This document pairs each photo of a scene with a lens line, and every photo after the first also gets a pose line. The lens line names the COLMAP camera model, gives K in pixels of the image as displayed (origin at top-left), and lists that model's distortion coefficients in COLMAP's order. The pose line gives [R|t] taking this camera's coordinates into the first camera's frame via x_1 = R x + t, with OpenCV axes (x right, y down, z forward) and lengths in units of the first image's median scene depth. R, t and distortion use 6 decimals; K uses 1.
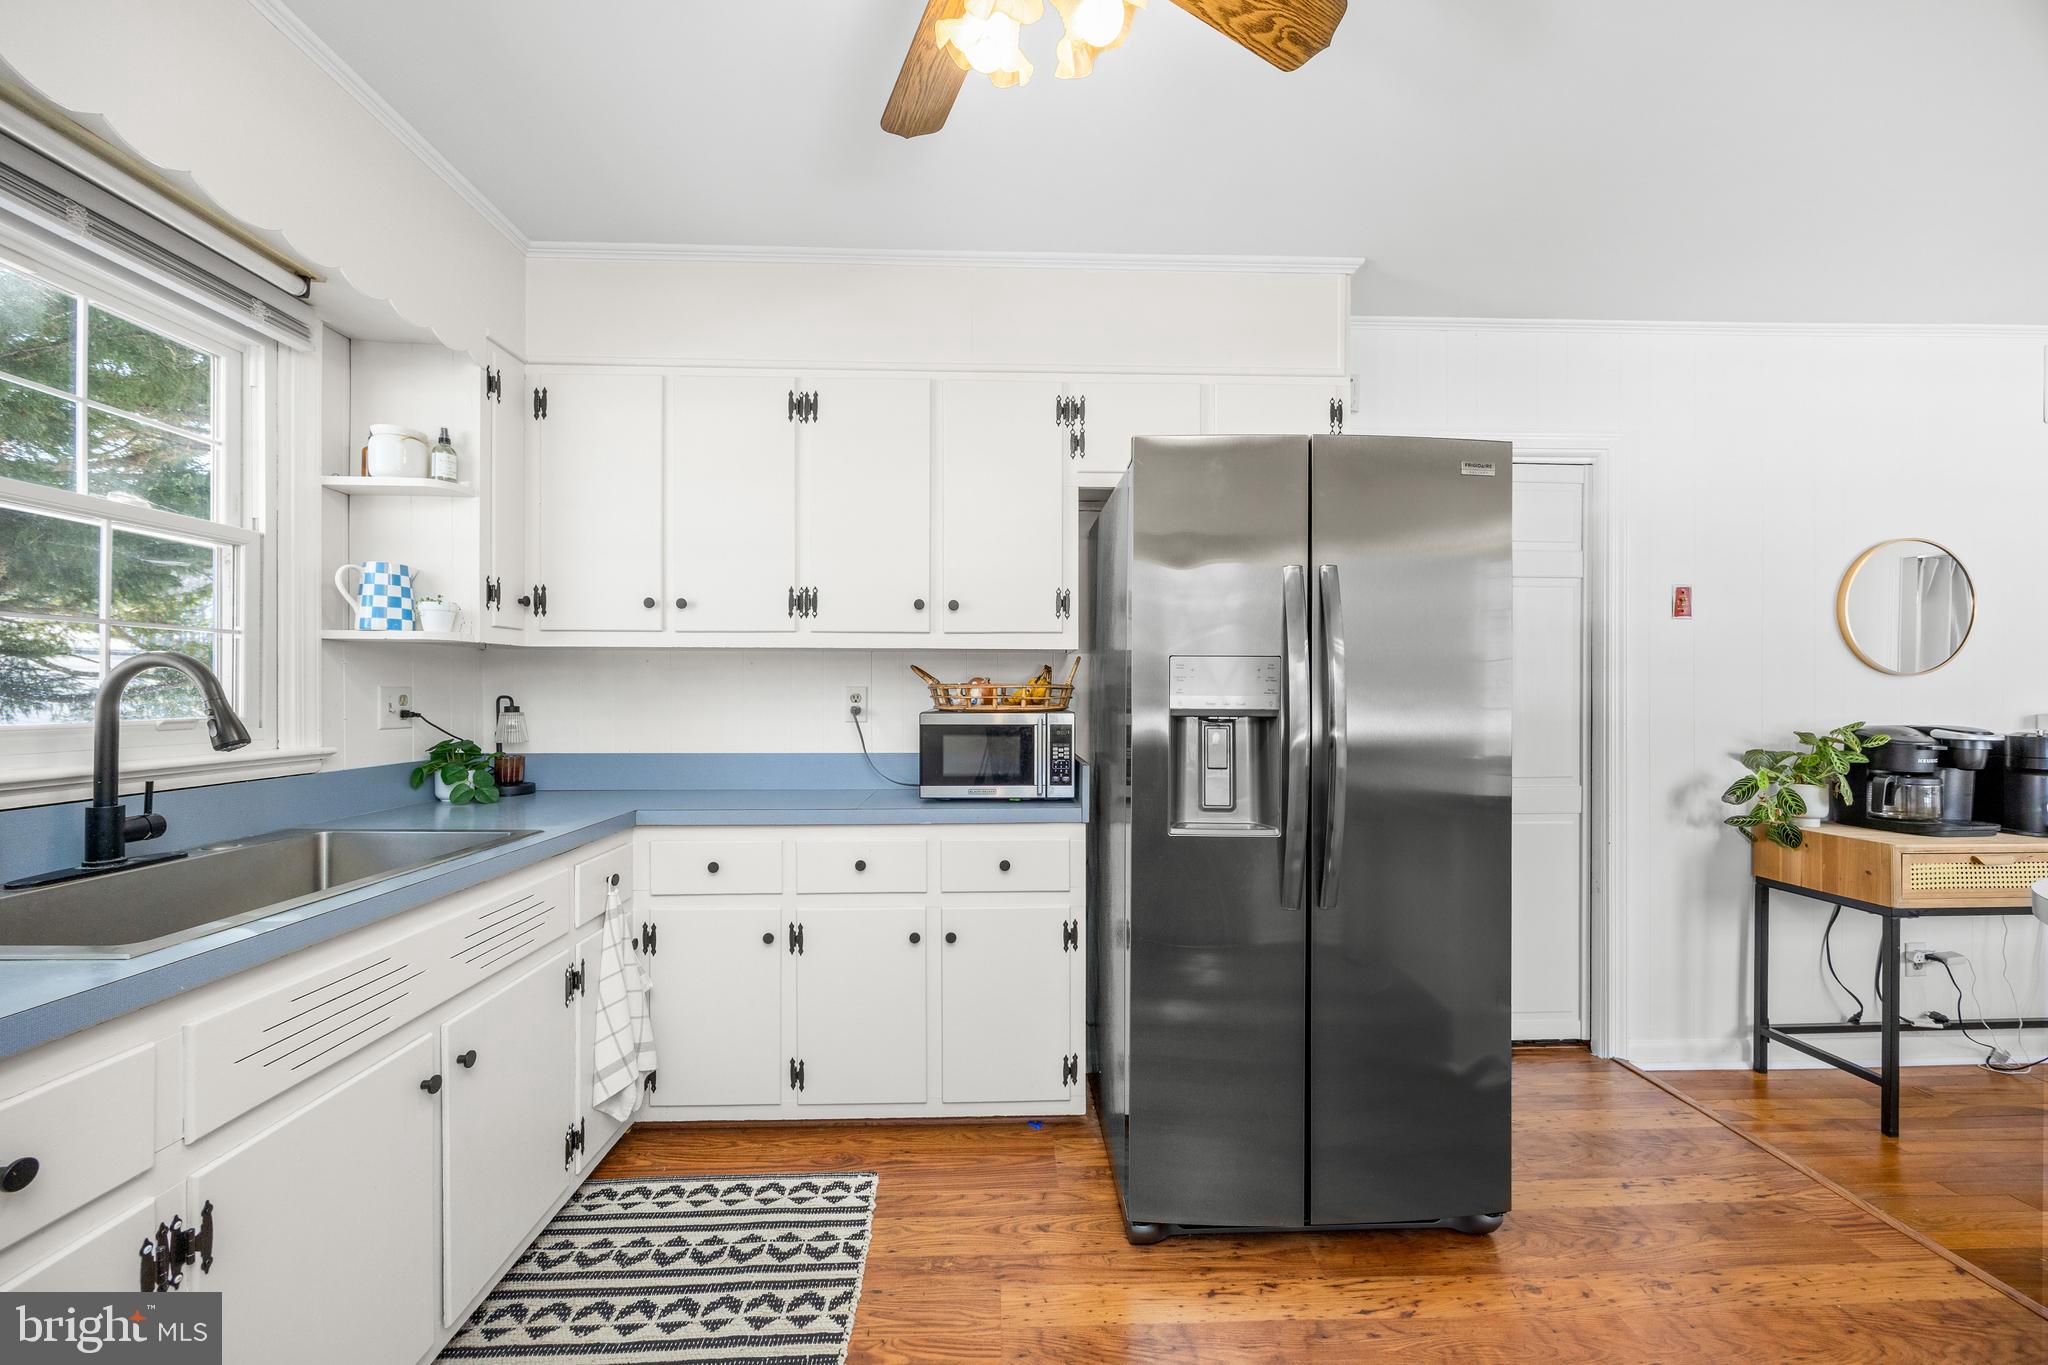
lens RADIAL K [[787.4, 0, 1017.9], [0, 787.4, 691.8], [0, 0, 1]] dist [-0.005388, 0.001959]
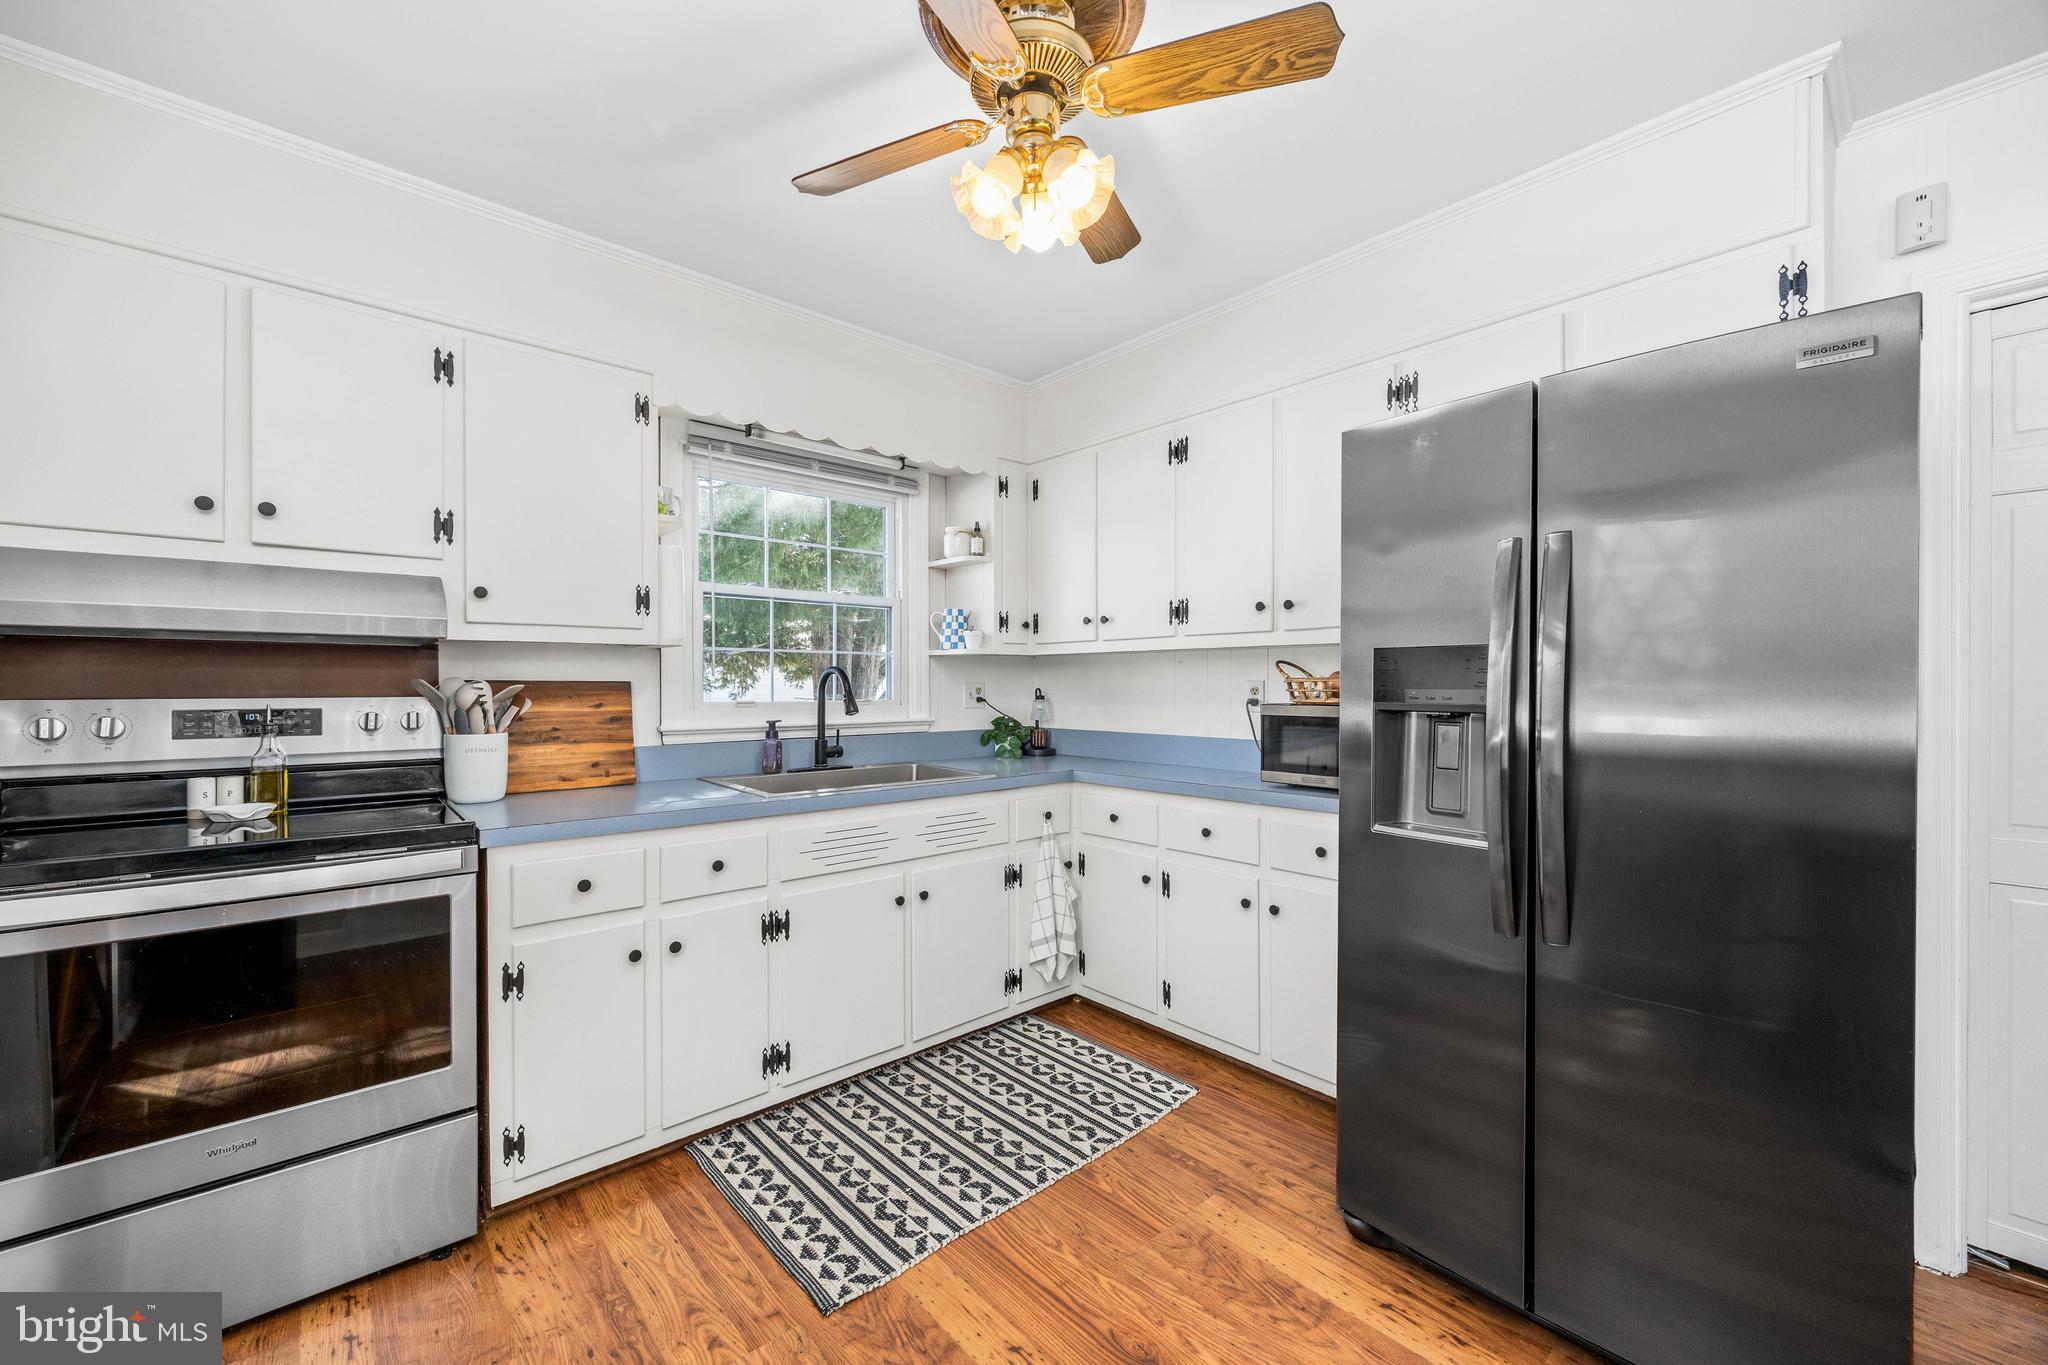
lens RADIAL K [[787.4, 0, 1016.6], [0, 787.4, 693.8], [0, 0, 1]] dist [-0.005388, 0.001959]
pose [[0.635928, 0.006681, -0.771719, 0.520472], [0.002052, 0.999944, 0.010348, -0.000128], [0.771746, -0.008164, 0.635879, 0.030566]]
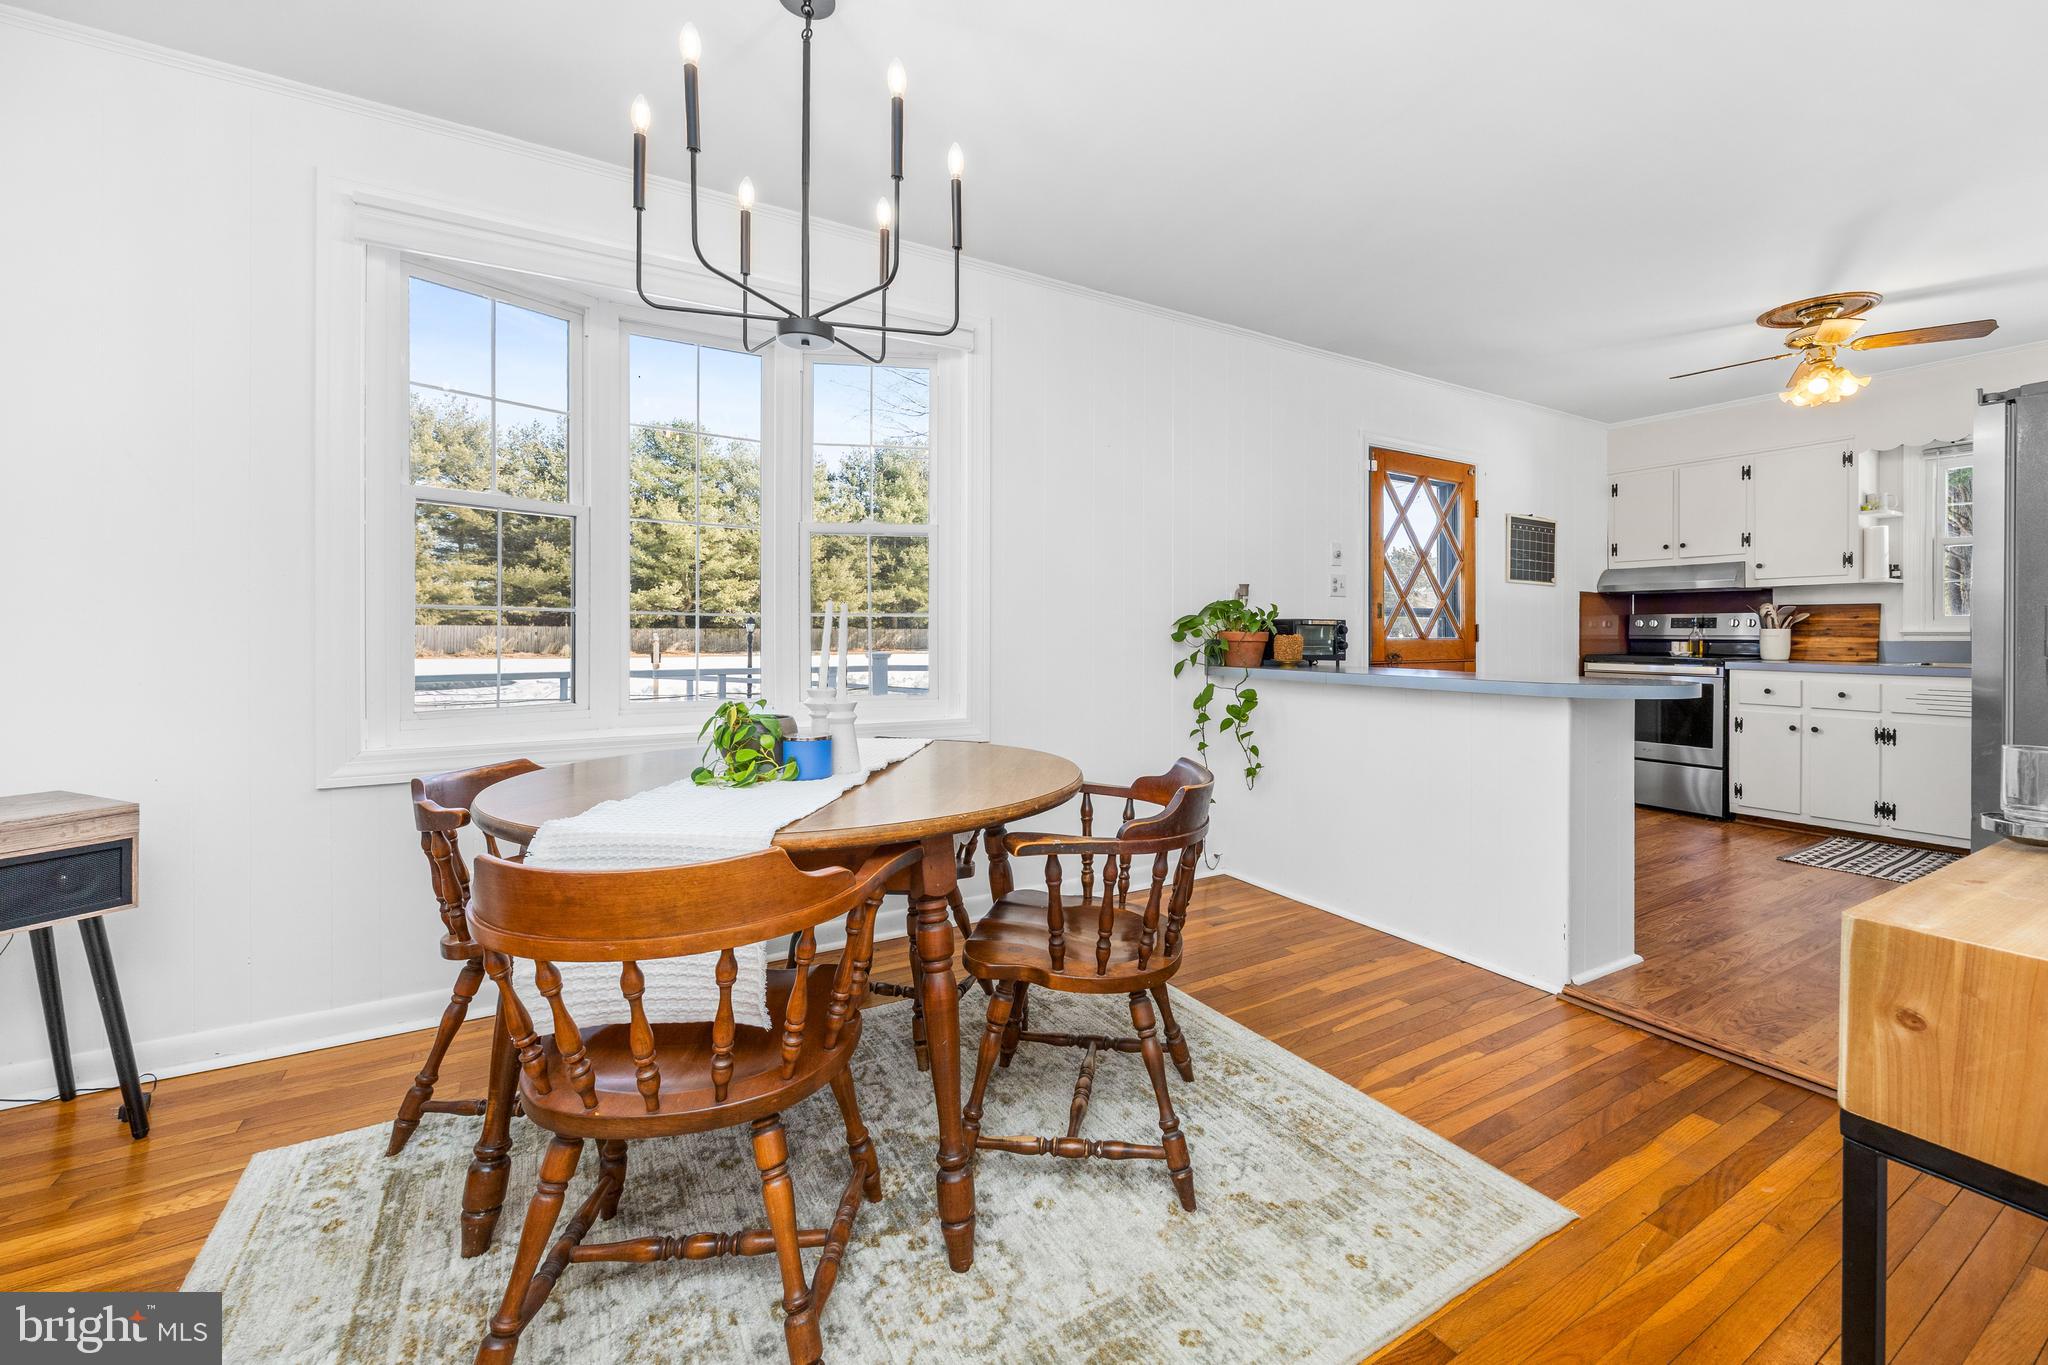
lens RADIAL K [[838.4, 0, 1091.2], [0, 838.4, 634.1], [0, 0, 1]] dist [-0.004103, 0.001485]
pose [[-0.861573, -0.001957, -0.507630, 2.124335], [-0.003308, 0.999993, 0.001759, 0.075613], [0.507623, 0.003195, -0.861573, 1.175846]]
